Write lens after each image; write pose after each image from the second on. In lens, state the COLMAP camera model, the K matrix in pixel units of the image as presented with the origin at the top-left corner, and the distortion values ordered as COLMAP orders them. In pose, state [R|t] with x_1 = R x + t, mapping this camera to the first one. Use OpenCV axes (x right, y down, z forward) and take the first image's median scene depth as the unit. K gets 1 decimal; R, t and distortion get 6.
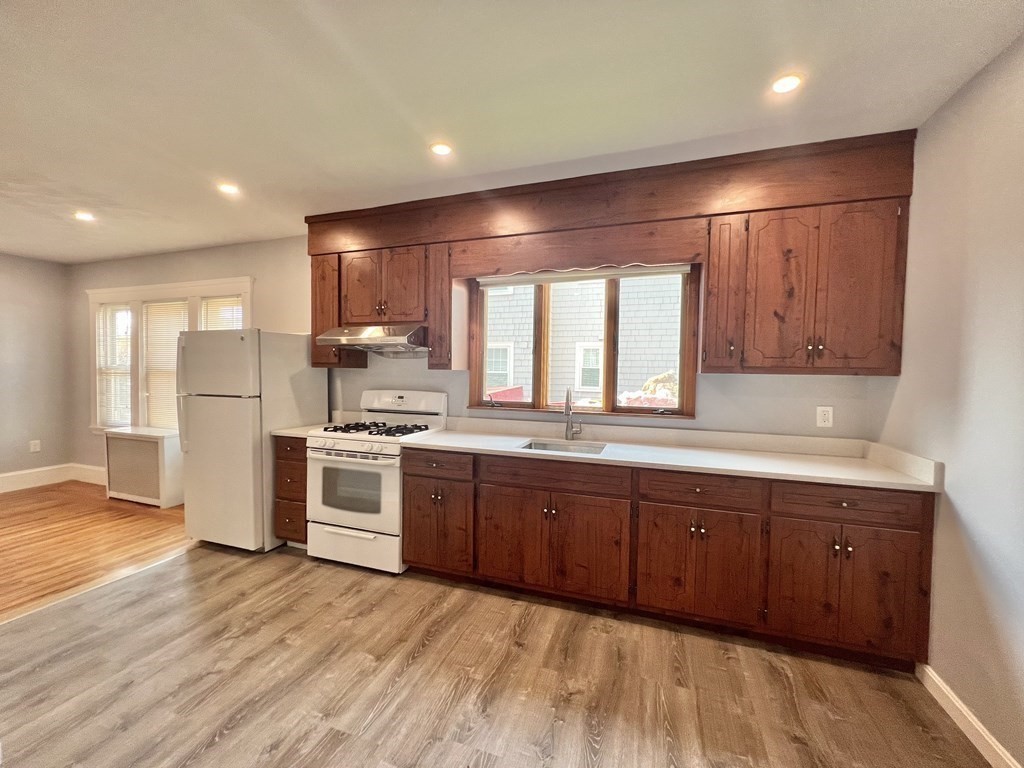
lens RADIAL K [[411.3, 0, 509.6], [0, 411.3, 388.7], [0, 0, 1]] dist [0.001763, -0.000332]
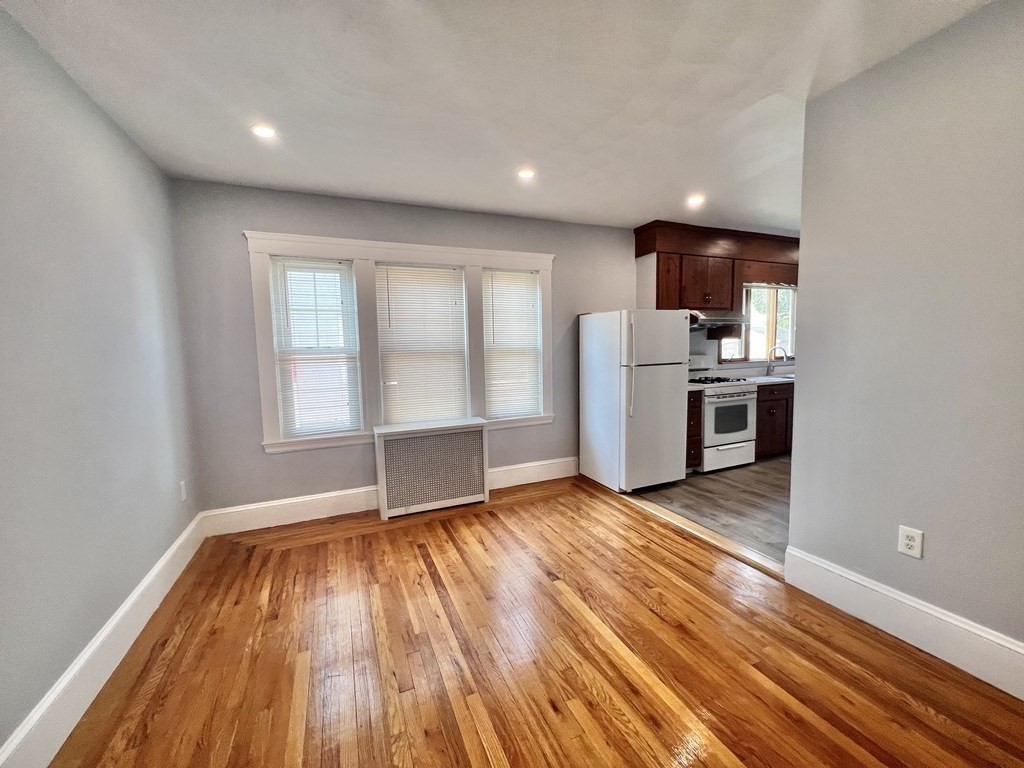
lens RADIAL K [[411.3, 0, 511.4], [0, 411.3, 387.0], [0, 0, 1]] dist [0.001763, -0.000332]
pose [[0.730227, -0.093122, 0.676829, -1.914476], [0.064045, 0.995635, 0.067887, -0.025909], [-0.680196, -0.006226, 0.733003, 0.416167]]
